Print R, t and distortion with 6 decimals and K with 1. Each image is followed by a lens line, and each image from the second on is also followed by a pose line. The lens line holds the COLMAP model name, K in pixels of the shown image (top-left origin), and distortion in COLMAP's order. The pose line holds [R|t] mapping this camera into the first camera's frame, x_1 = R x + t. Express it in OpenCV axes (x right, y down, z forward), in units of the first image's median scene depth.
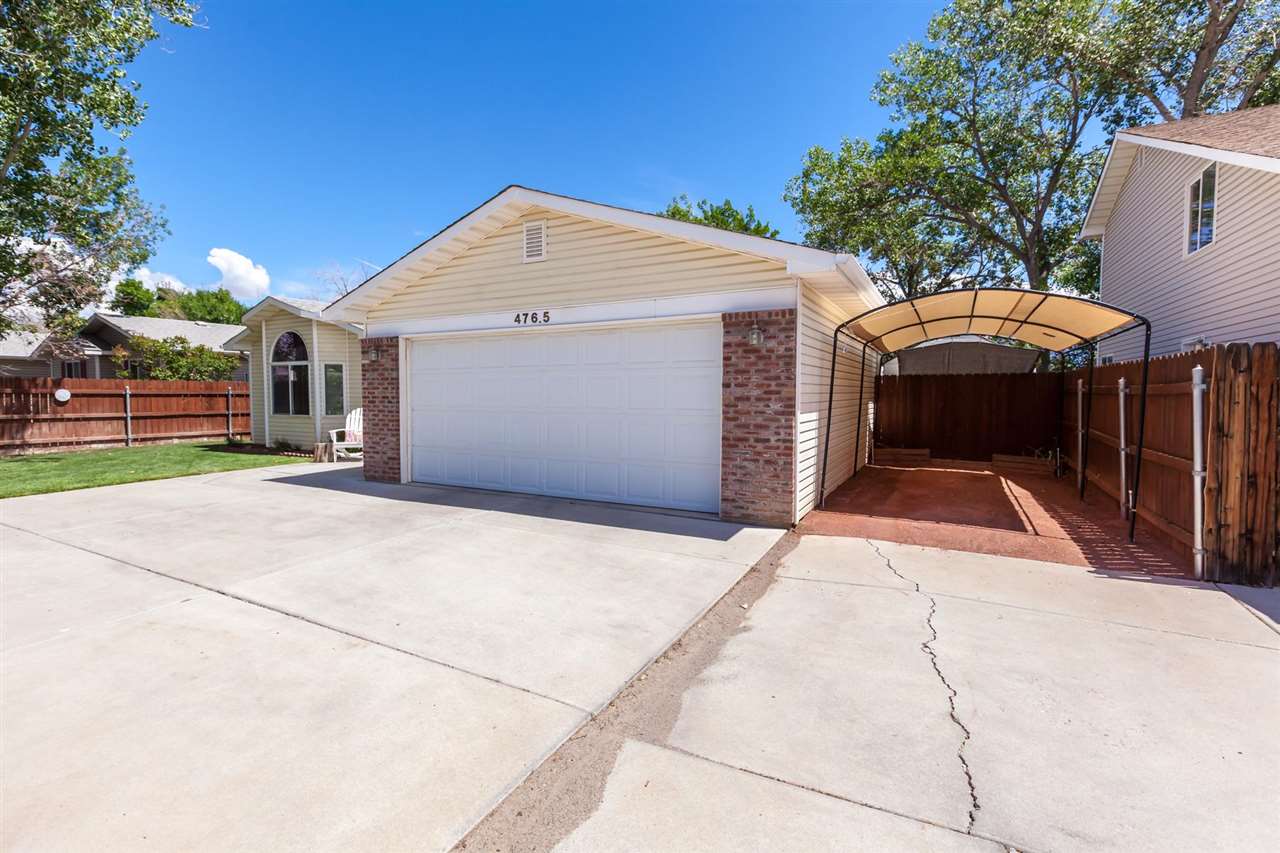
lens RADIAL K [[576.1, 0, 637.8], [0, 576.1, 424.6], [0, 0, 1]] dist [0.001108, 0.000322]
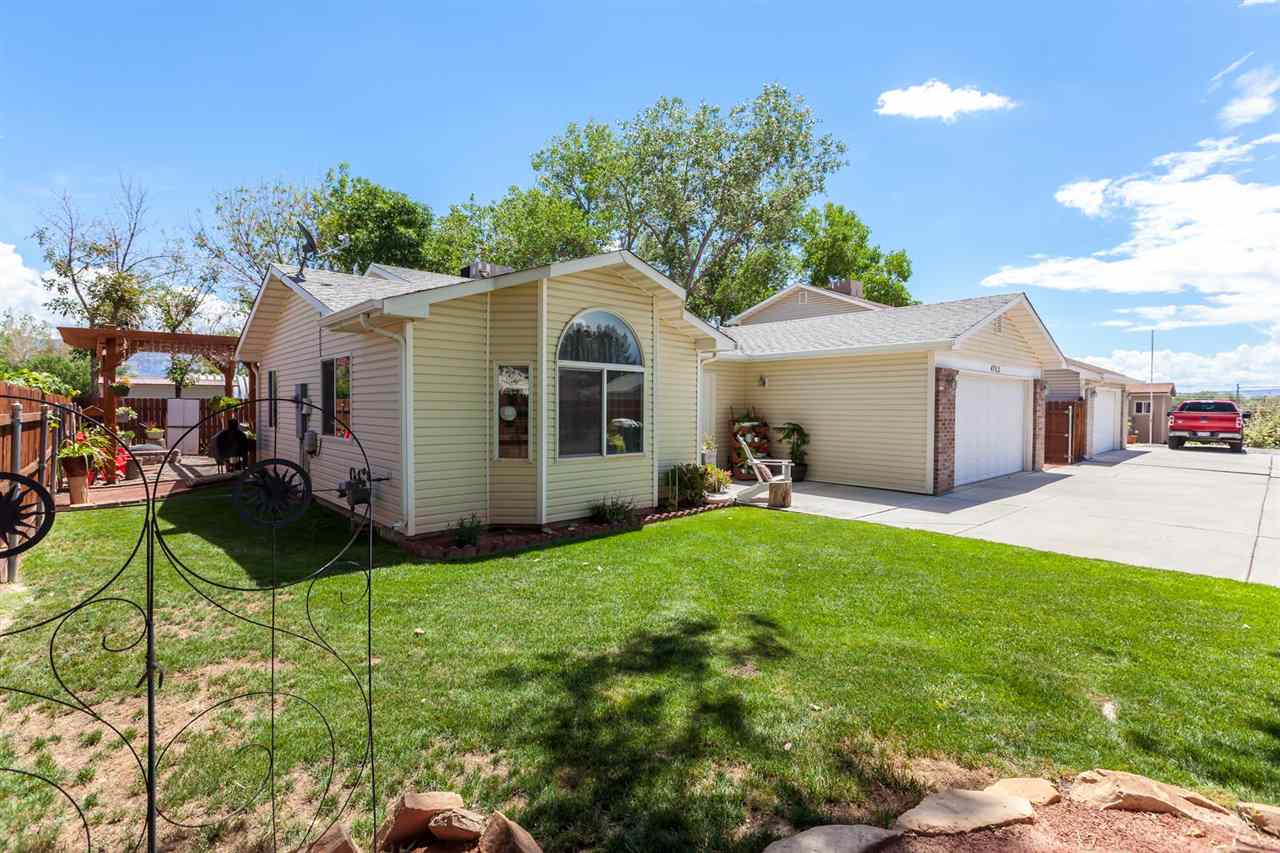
lens RADIAL K [[576.1, 0, 637.8], [0, 576.1, 424.6], [0, 0, 1]] dist [0.001108, 0.000322]
pose [[0.342595, -0.025403, 0.939140, -1.111803], [0.049847, 0.998718, 0.008831, -0.050583], [-0.938160, 0.043788, 0.343422, 0.756184]]
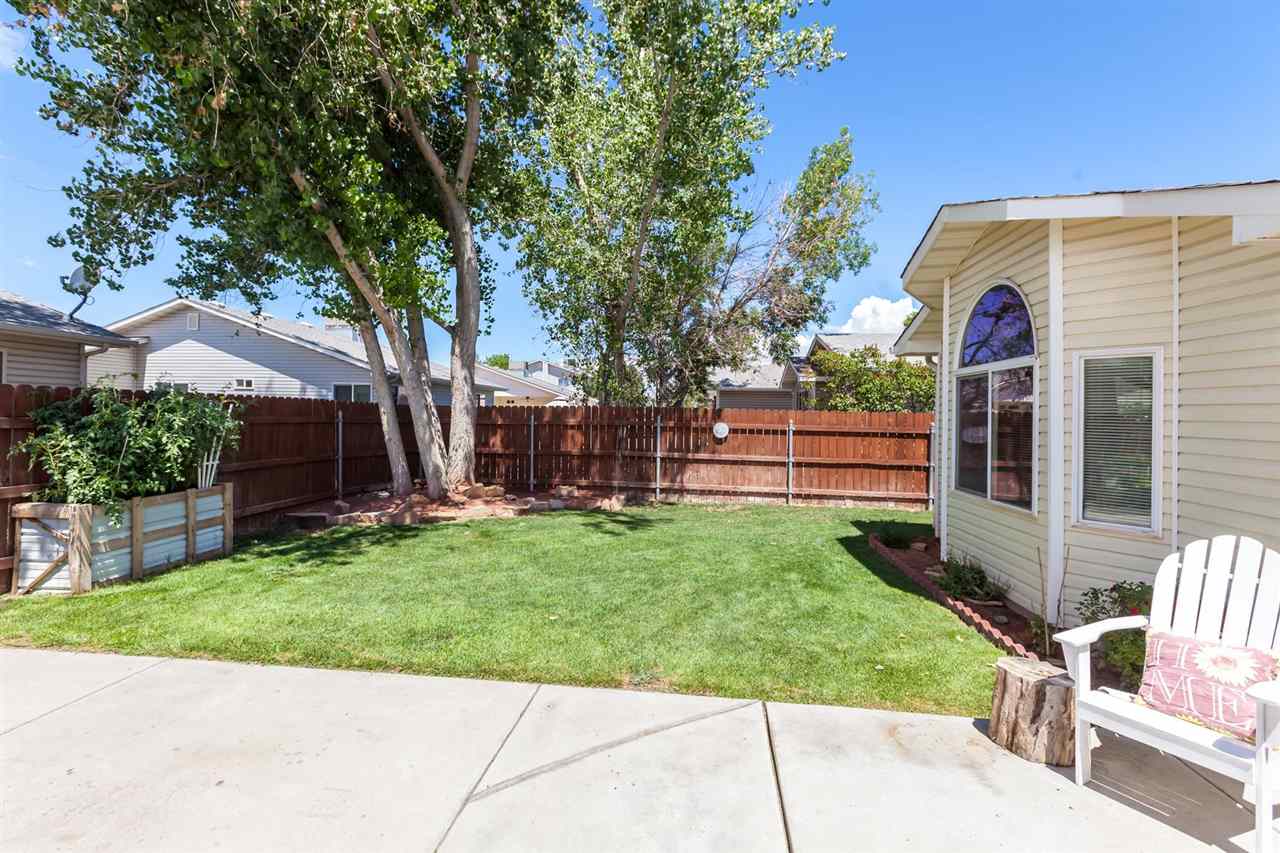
lens RADIAL K [[573.0, 0, 634.6], [0, 573.0, 410.3], [0, 0, 1]] dist [-0.000369, 0.000074]
pose [[0.343925, -0.002413, -0.938994, -0.314030], [-0.073550, 0.996855, -0.029501, -0.046614], [0.936112, 0.079209, 0.342666, 0.626027]]
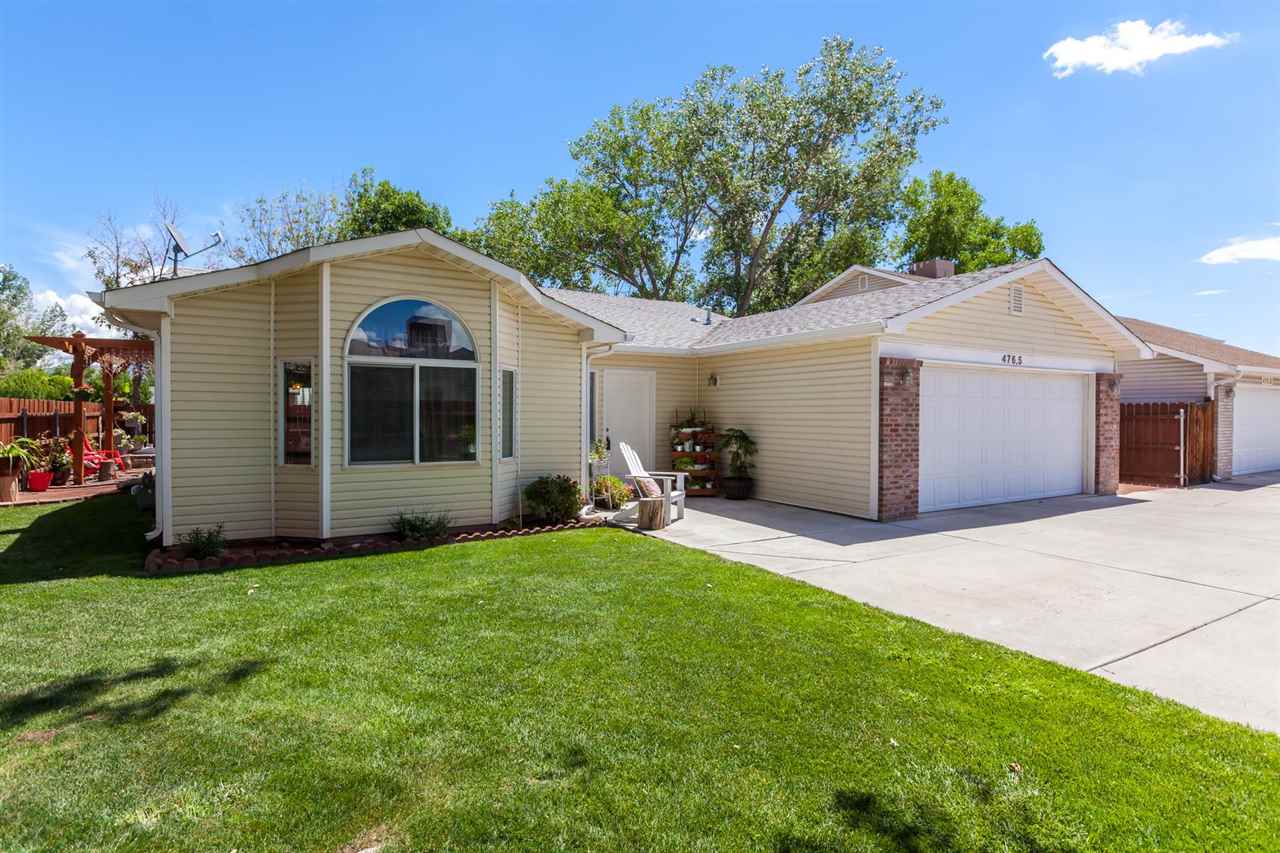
lens RADIAL K [[621.9, 0, 640.0], [0, 621.9, 426.5], [0, 0, 1]] dist [0.003141, -0.008346]
pose [[0.524037, -0.013544, 0.851588, -0.948272], [0.045657, 0.998883, -0.012209, -0.033215], [-0.850471, 0.045279, 0.524069, 0.535374]]
